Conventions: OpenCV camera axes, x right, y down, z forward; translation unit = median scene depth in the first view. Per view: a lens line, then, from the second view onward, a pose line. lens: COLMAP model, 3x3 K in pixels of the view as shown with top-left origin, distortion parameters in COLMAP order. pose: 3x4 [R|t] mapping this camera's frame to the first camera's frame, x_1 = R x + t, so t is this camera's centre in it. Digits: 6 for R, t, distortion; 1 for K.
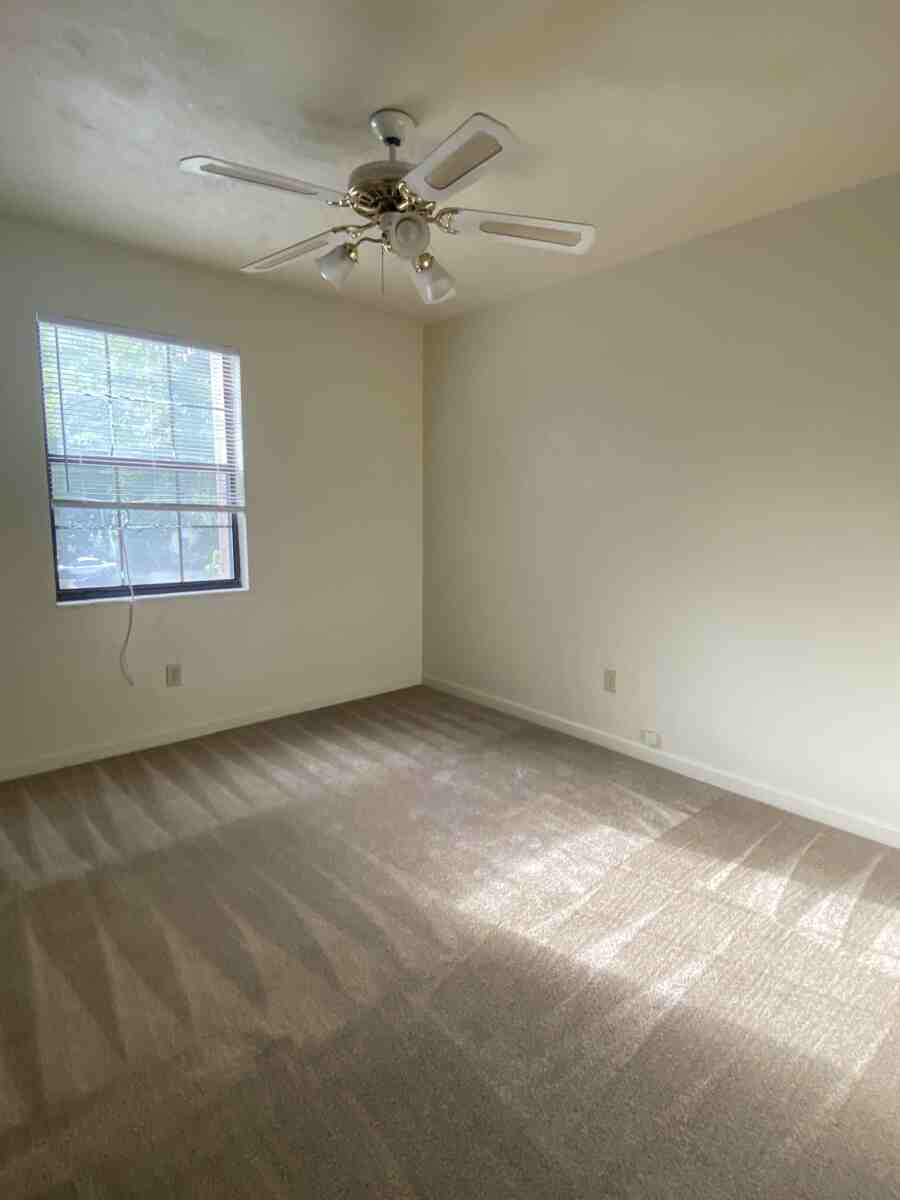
lens RADIAL K [[619.7, 0, 450.0], [0, 619.7, 600.0], [0, 0, 1]] dist [0.058198, 0.000116]
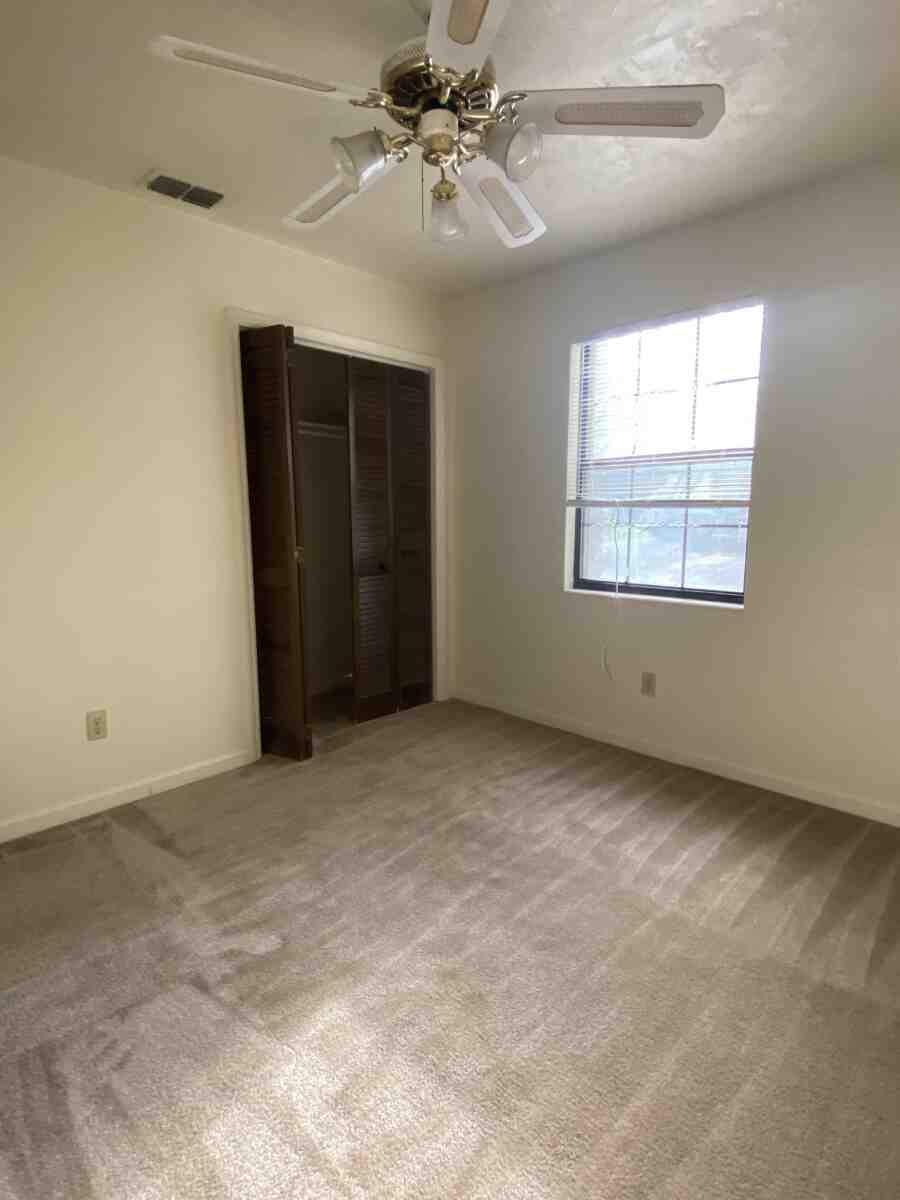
lens RADIAL K [[619.7, 0, 450.0], [0, 619.7, 600.0], [0, 0, 1]] dist [0.058198, 0.000116]
pose [[0.109352, 0.153308, -0.982109, 0.437483], [-0.125505, 0.982257, 0.139357, -0.096720], [0.986048, 0.108021, 0.126653, 0.578380]]
